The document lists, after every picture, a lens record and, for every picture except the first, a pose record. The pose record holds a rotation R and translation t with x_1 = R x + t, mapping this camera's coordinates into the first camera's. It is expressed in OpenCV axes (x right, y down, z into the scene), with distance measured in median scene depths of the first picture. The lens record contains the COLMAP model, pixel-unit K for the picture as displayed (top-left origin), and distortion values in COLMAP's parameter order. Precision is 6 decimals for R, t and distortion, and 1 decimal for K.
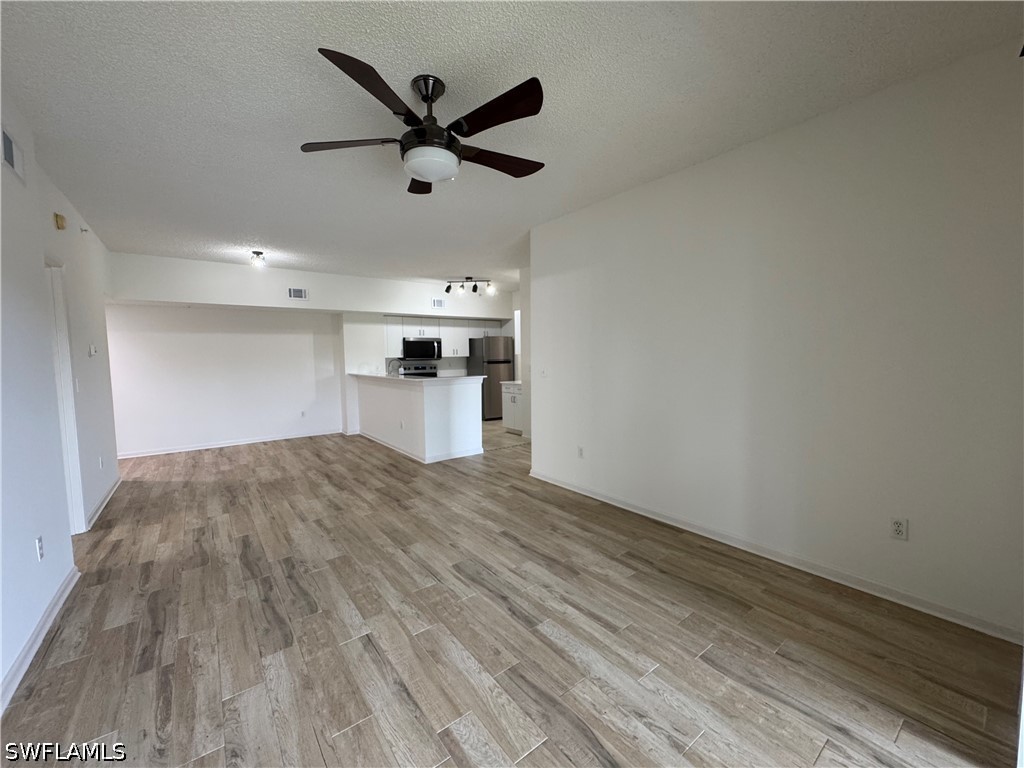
lens RADIAL K [[412.6, 0, 512.0], [0, 412.6, 384.0], [0, 0, 1]] dist [-0.000914, -0.000317]
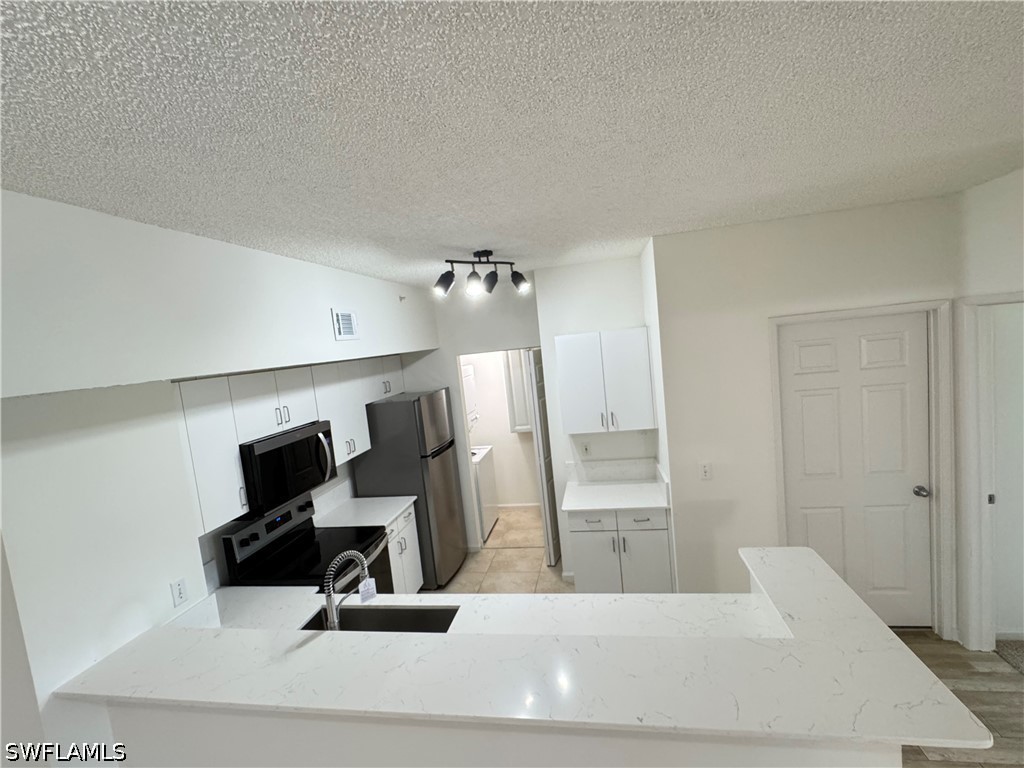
lens RADIAL K [[474.0, 0, 512.0], [0, 474.0, 384.0], [0, 0, 1]] dist [0.001188, 0.000163]
pose [[0.739460, -0.124126, 0.661659, -0.372107], [0.138732, 0.989856, 0.030650, -0.153223], [-0.658751, 0.069129, 0.749179, 0.681063]]
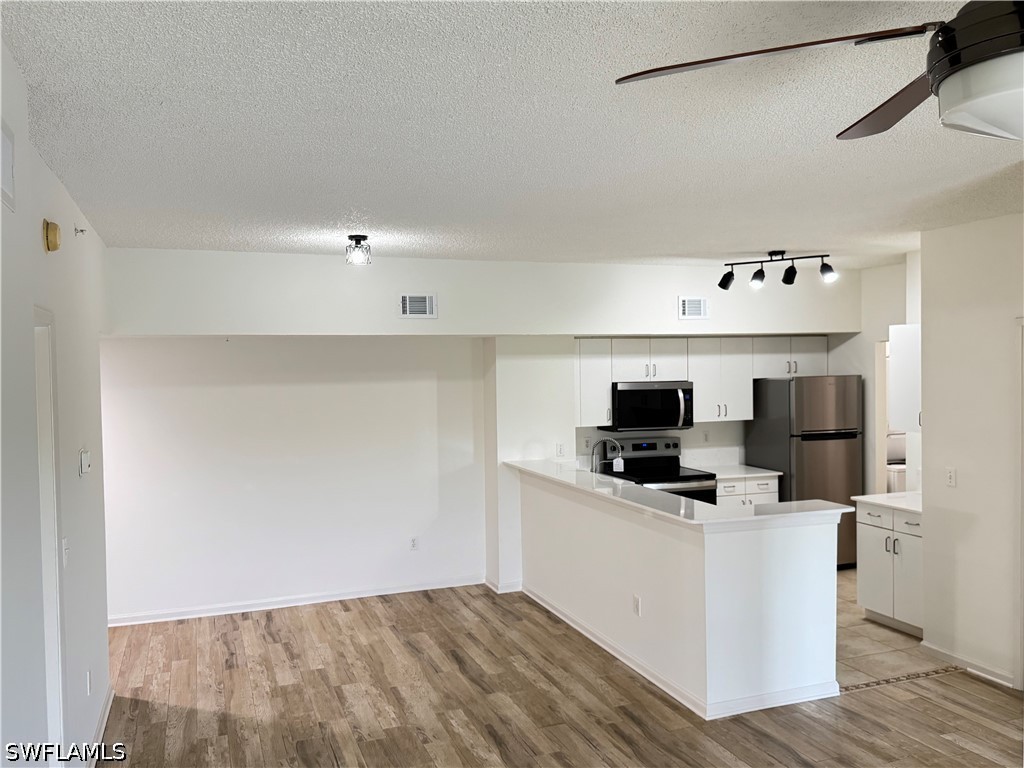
lens RADIAL K [[827.9, 0, 504.0], [0, 827.9, 388.6], [0, 0, 1]] dist [0.178031, -0.395915]
pose [[0.955519, 0.009272, -0.294784, -0.115880], [-0.019426, 0.999314, -0.031538, -0.081708], [0.294289, 0.035862, 0.955043, 0.082019]]
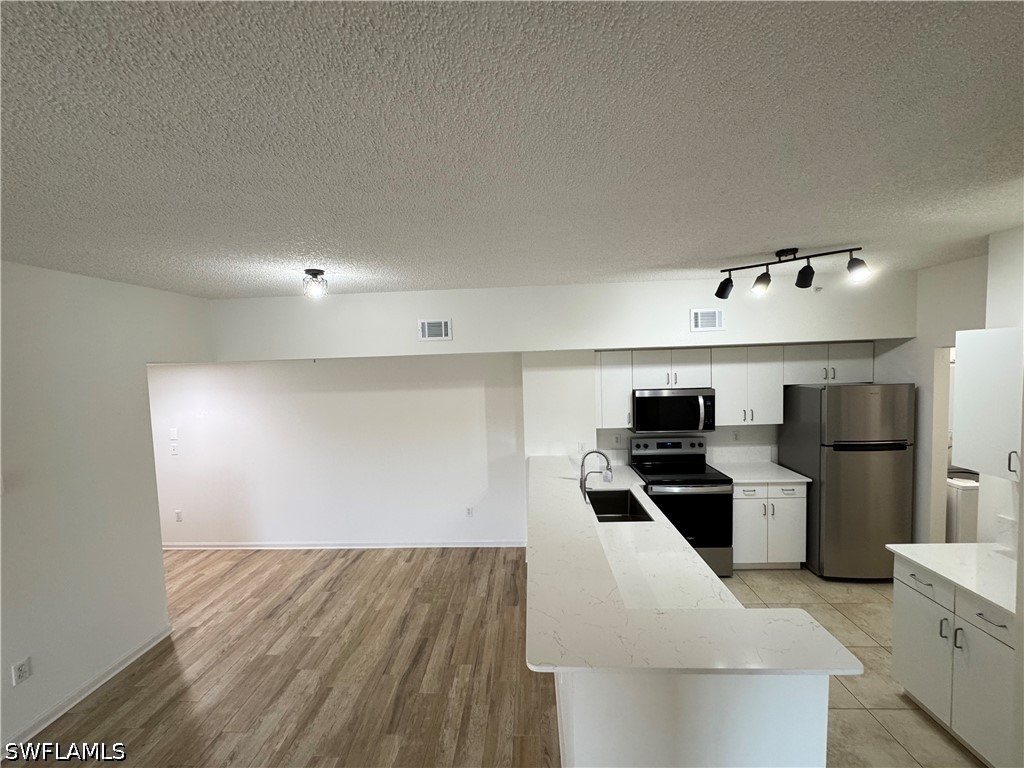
lens RADIAL K [[408.7, 0, 512.0], [0, 408.7, 384.0], [0, 0, 1]] dist [-0.001022, 0.000354]
pose [[0.767433, 0.027390, -0.640544, -0.054882], [-0.023893, 0.999615, 0.014118, -0.136270], [0.640684, 0.004470, 0.767792, 0.555976]]
